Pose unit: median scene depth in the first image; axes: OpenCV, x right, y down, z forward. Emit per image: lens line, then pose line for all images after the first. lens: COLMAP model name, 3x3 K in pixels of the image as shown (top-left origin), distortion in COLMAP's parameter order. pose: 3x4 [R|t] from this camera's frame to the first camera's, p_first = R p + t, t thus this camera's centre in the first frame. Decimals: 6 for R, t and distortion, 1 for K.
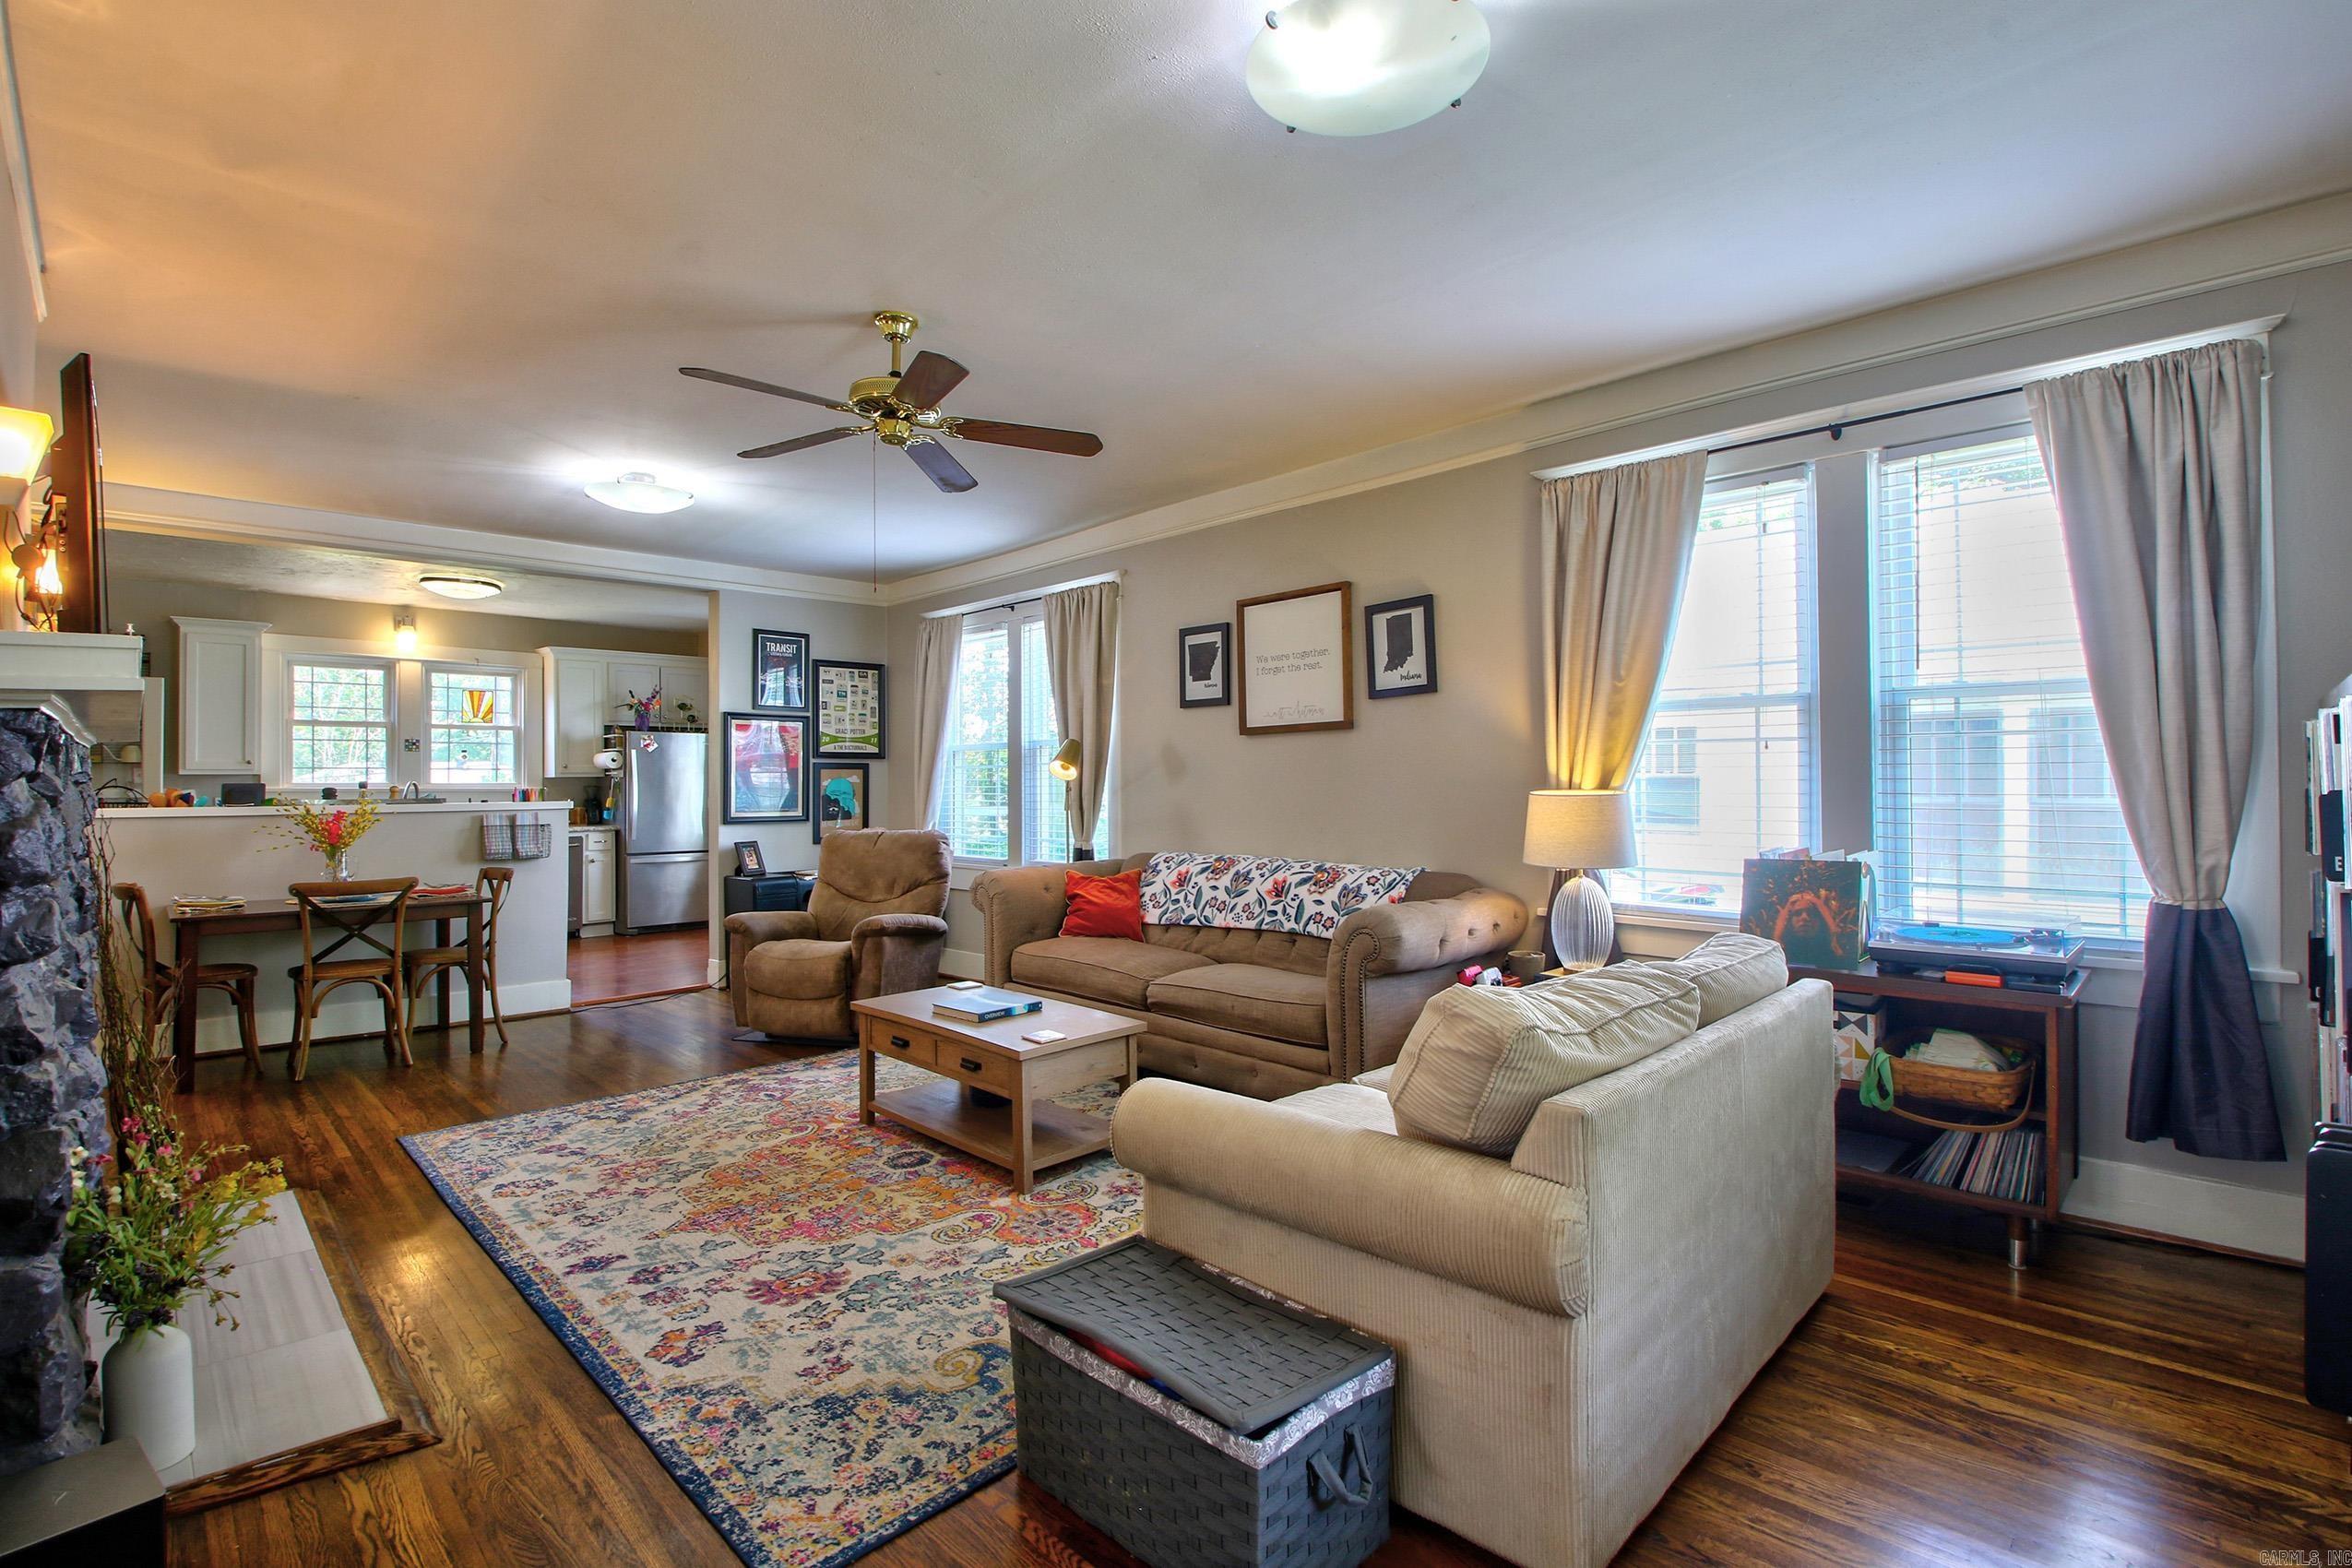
lens RADIAL K [[1086.8, 0, 1176.7], [0, 1086.8, 768.8], [0, 0, 1]] dist [0.022998, -0.035250]
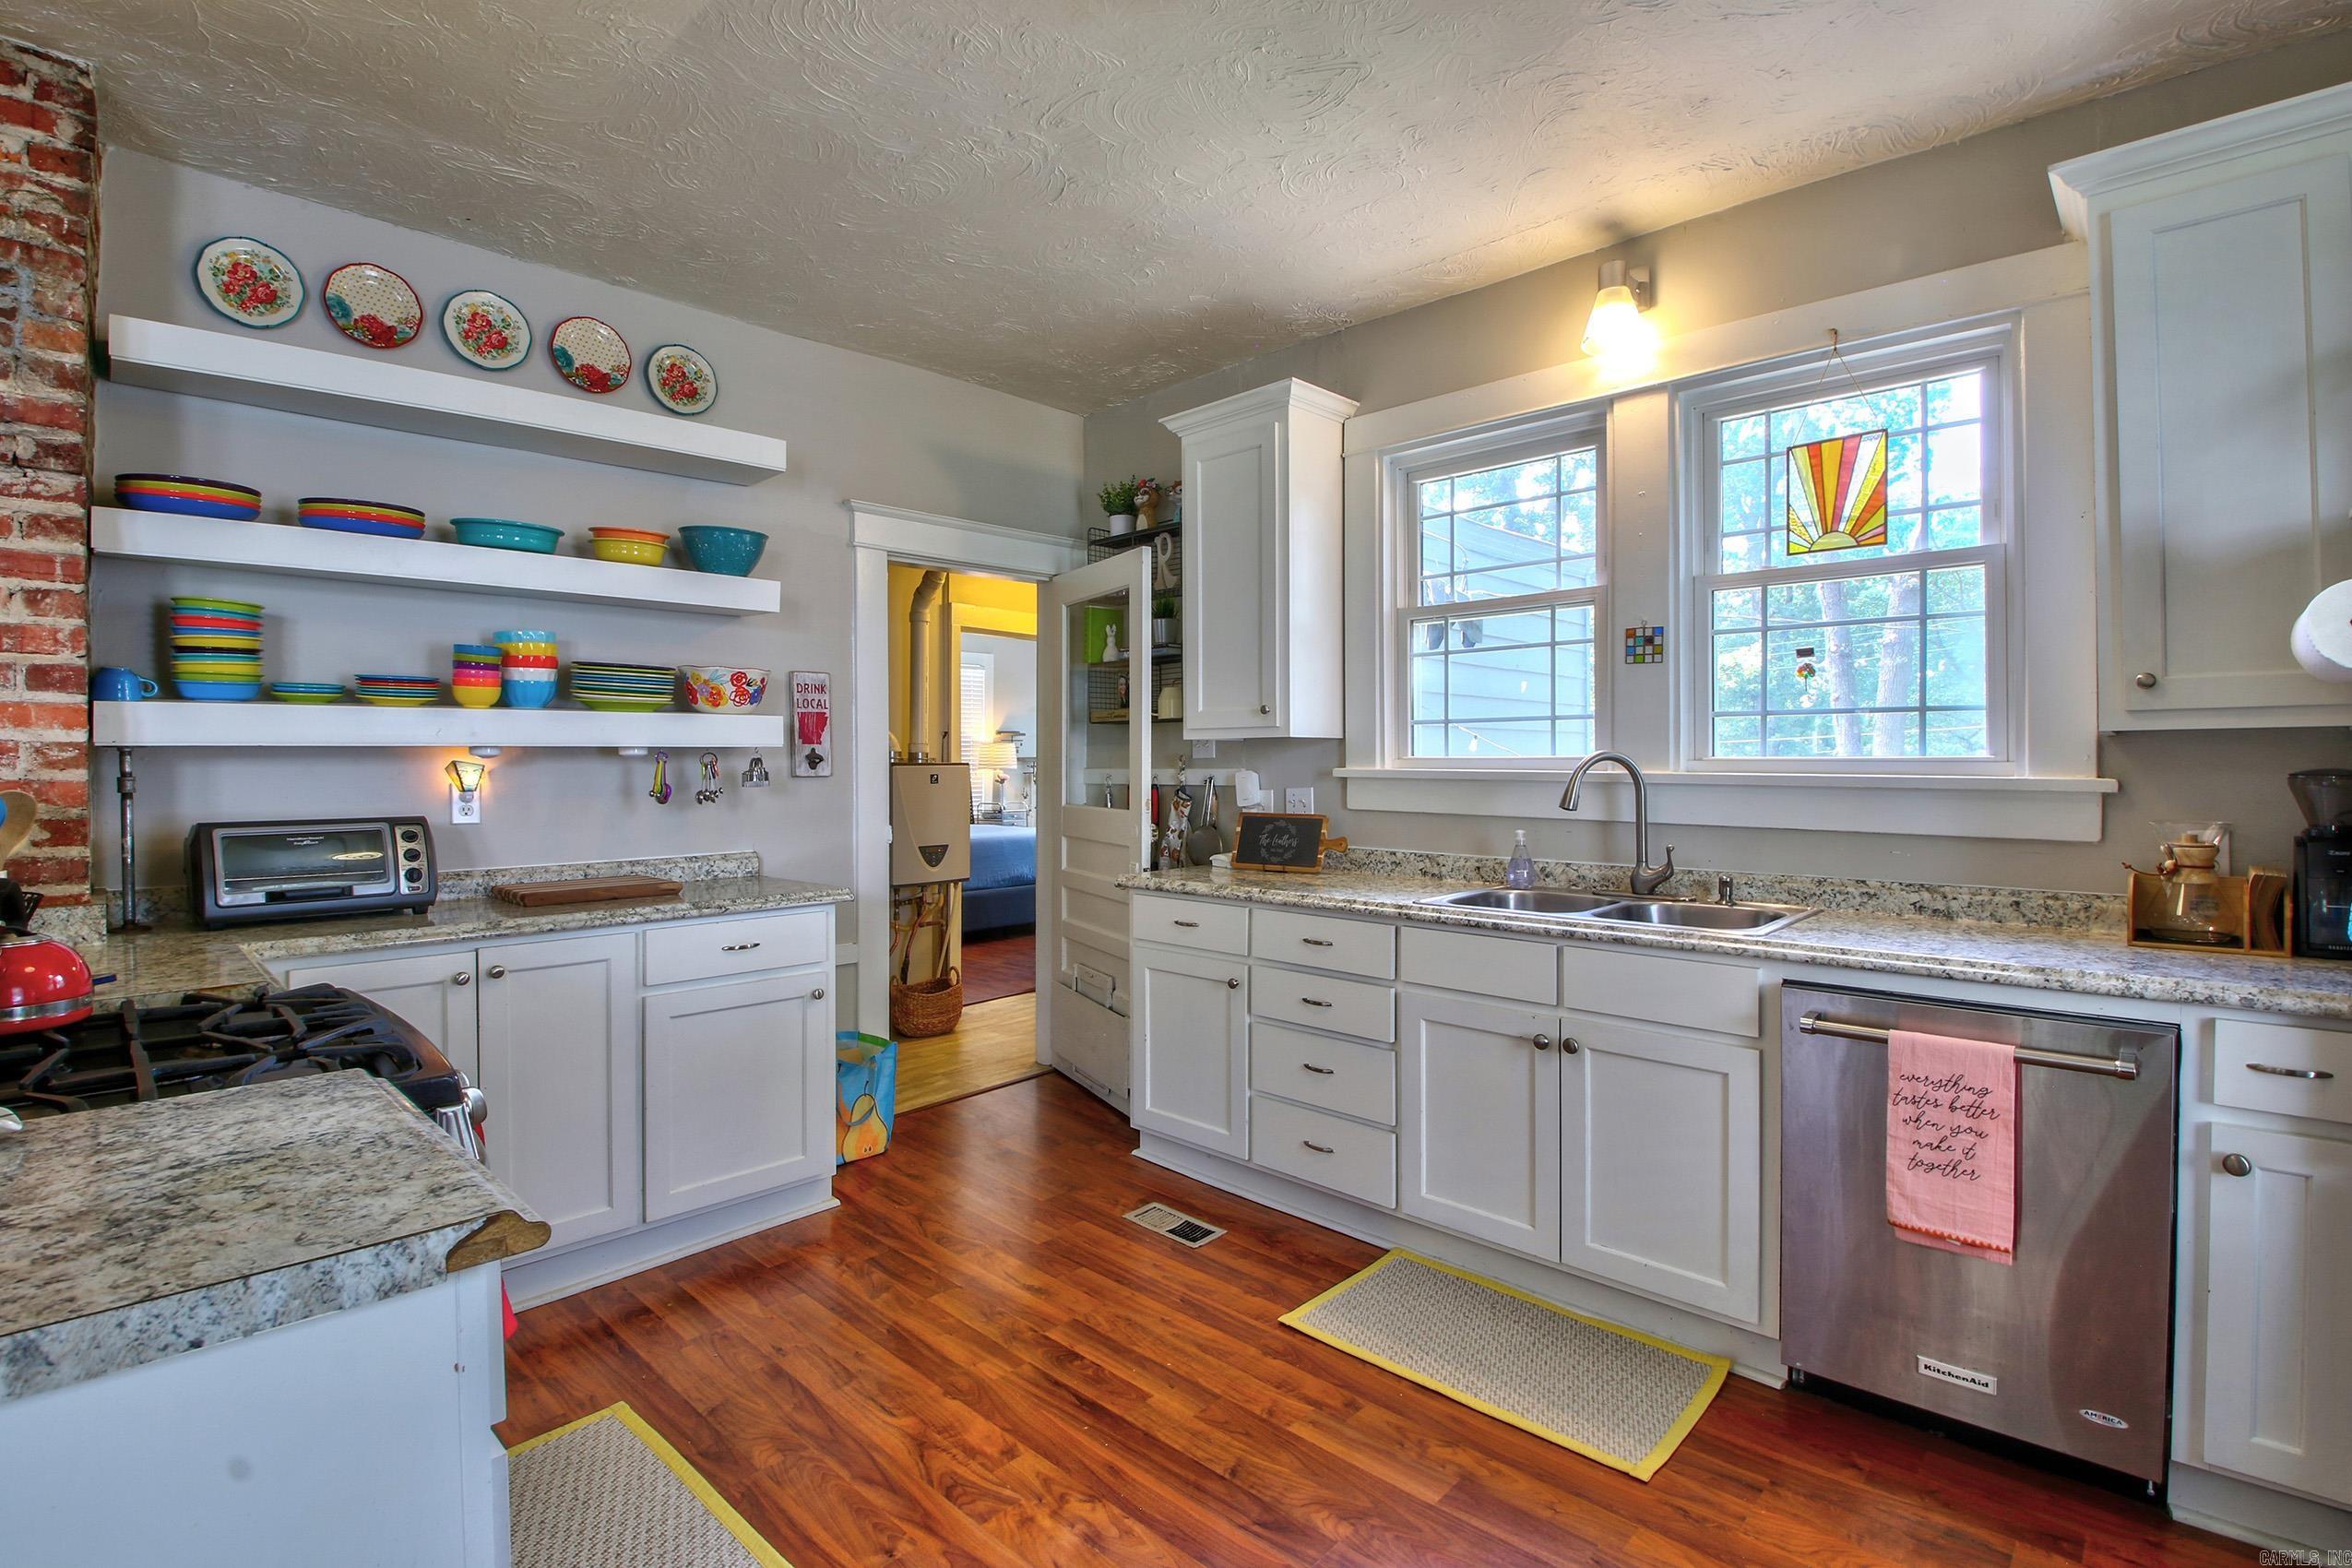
lens RADIAL K [[1092.5, 0, 1175.8], [0, 1092.5, 767.4], [0, 0, 1]] dist [0.012860, -0.022541]
pose [[0.029649, 0.006460, -0.999539, -0.744762], [0.010039, 0.999927, 0.006760, 0.025247], [0.999510, -0.010235, 0.029582, 1.710659]]
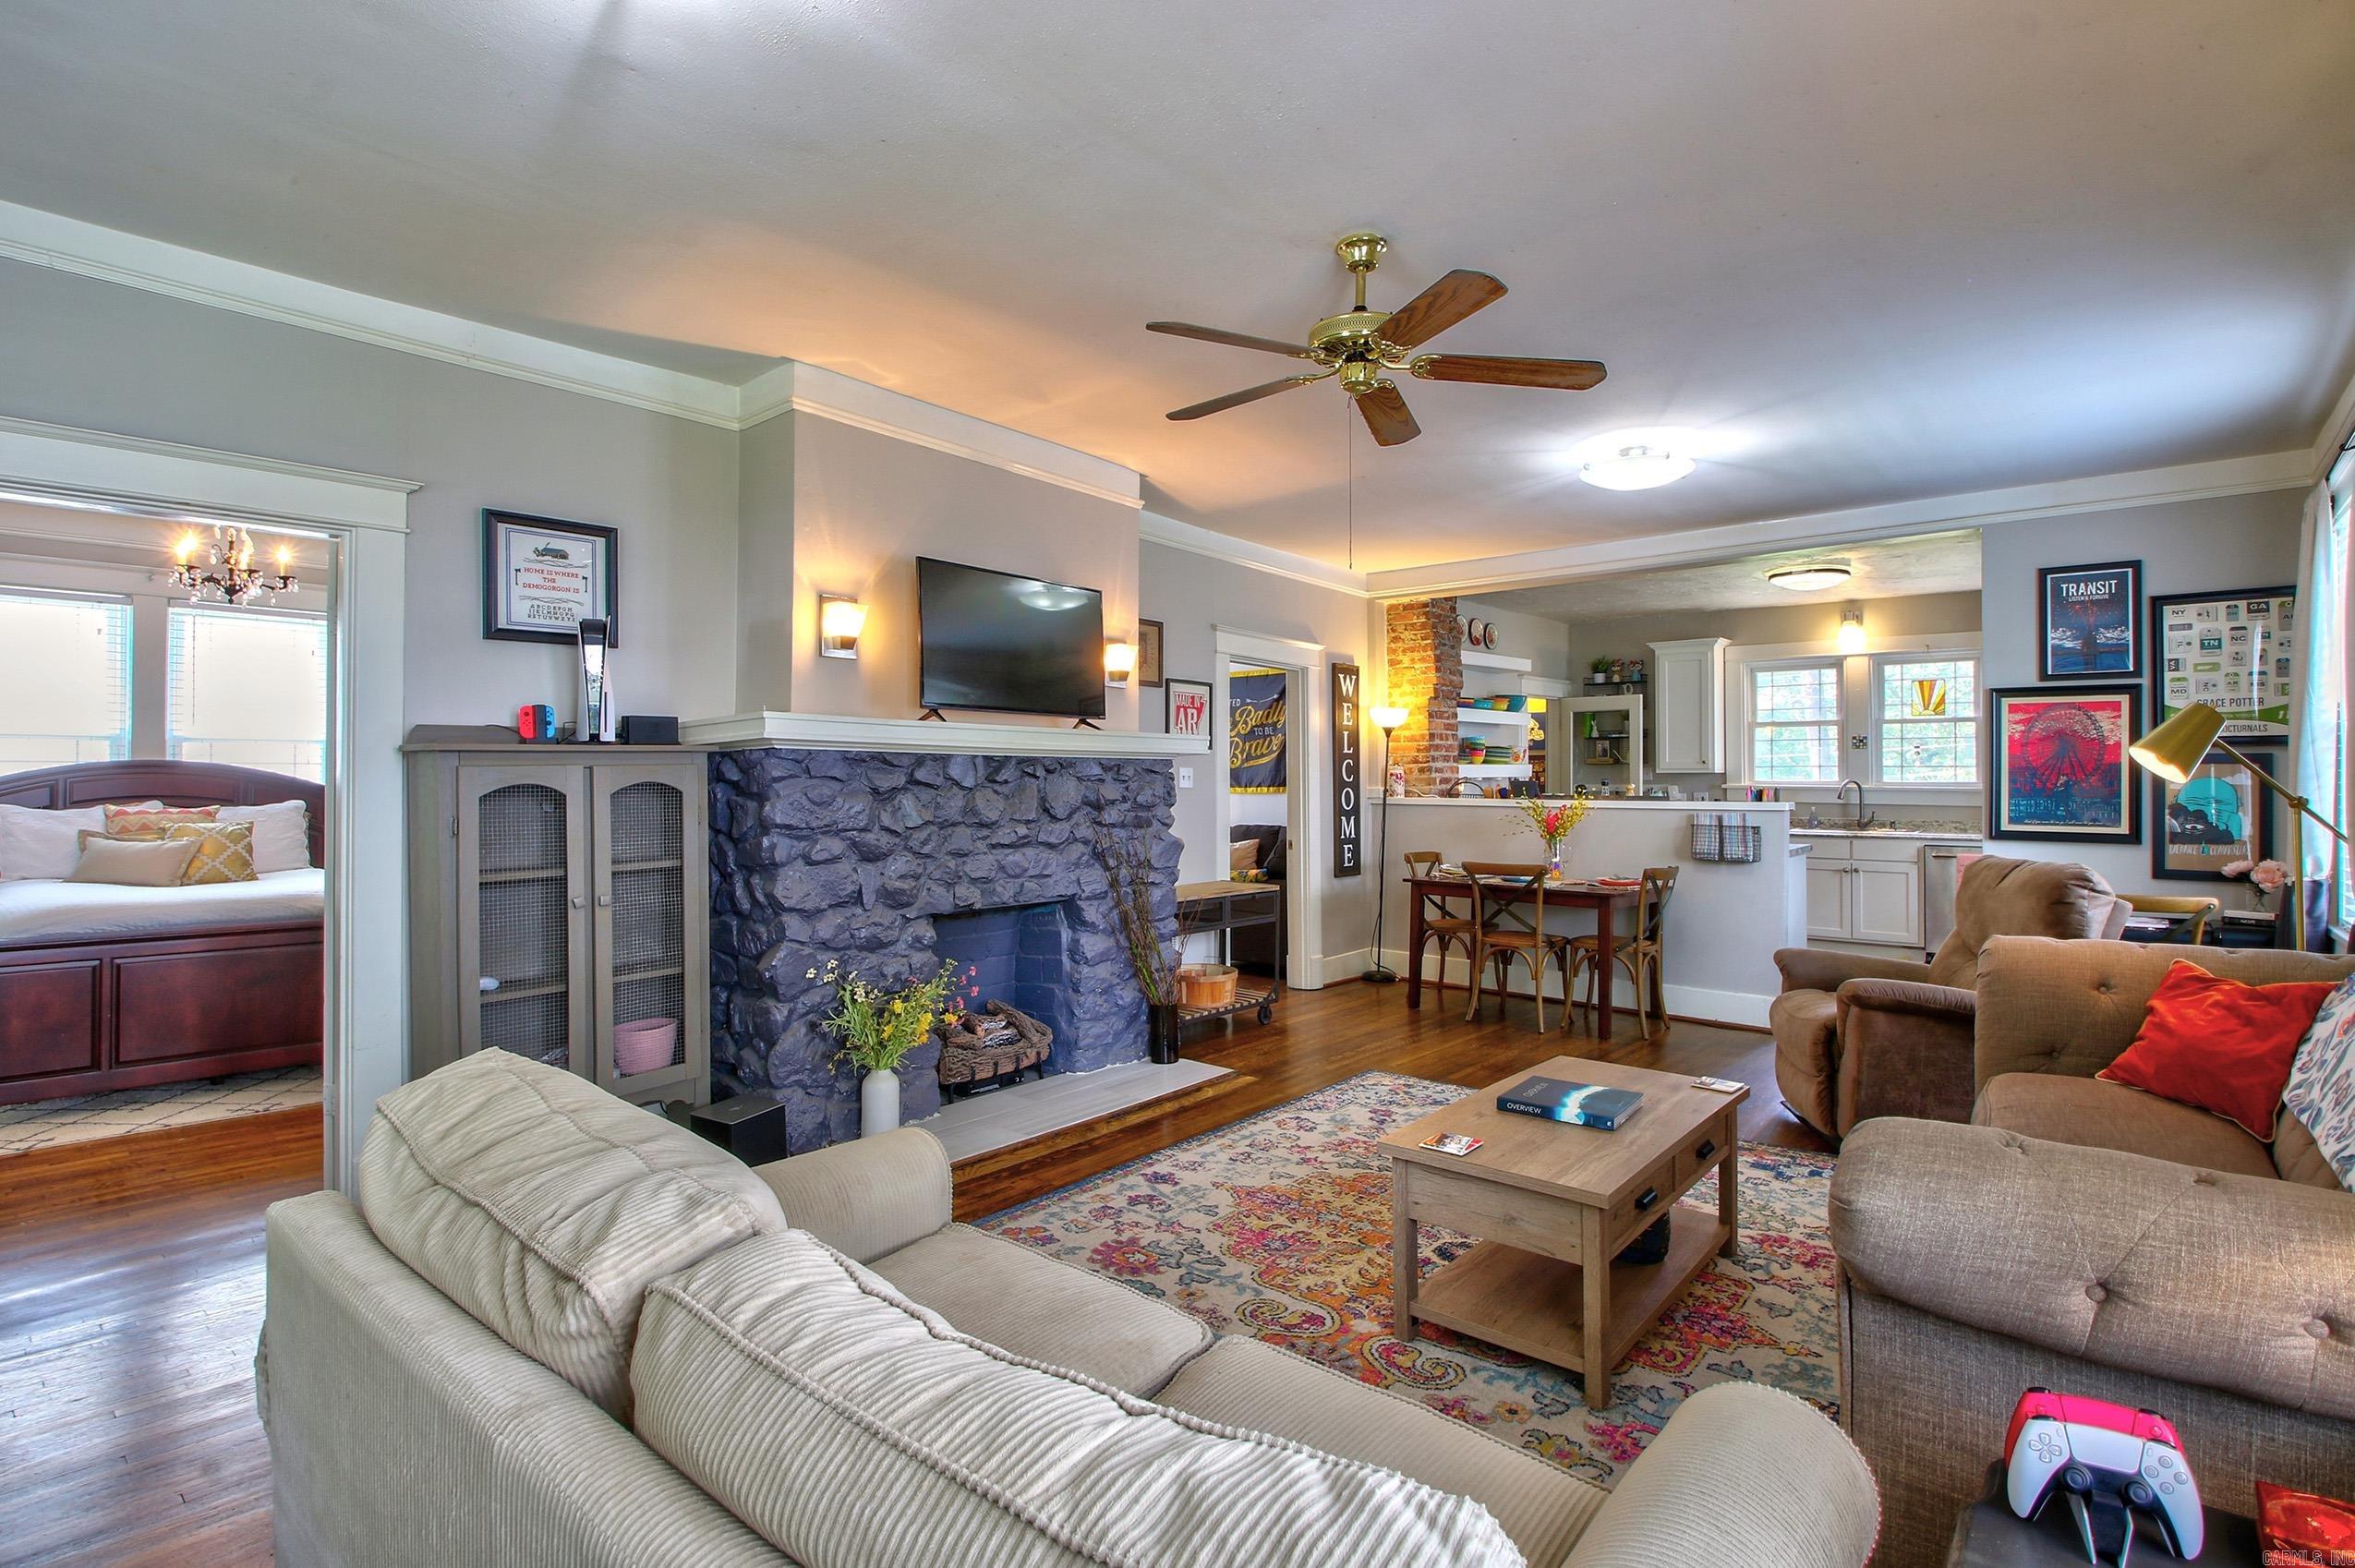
lens RADIAL K [[1111.4, 0, 1177.3], [0, 1111.4, 767.0], [0, 0, 1]] dist [0.024878, -0.037806]
pose [[0.091686, -0.006216, -0.995769, 0.475631], [0.007746, 0.999955, -0.005529, 0.001974], [0.995758, -0.007206, 0.091730, 0.610362]]
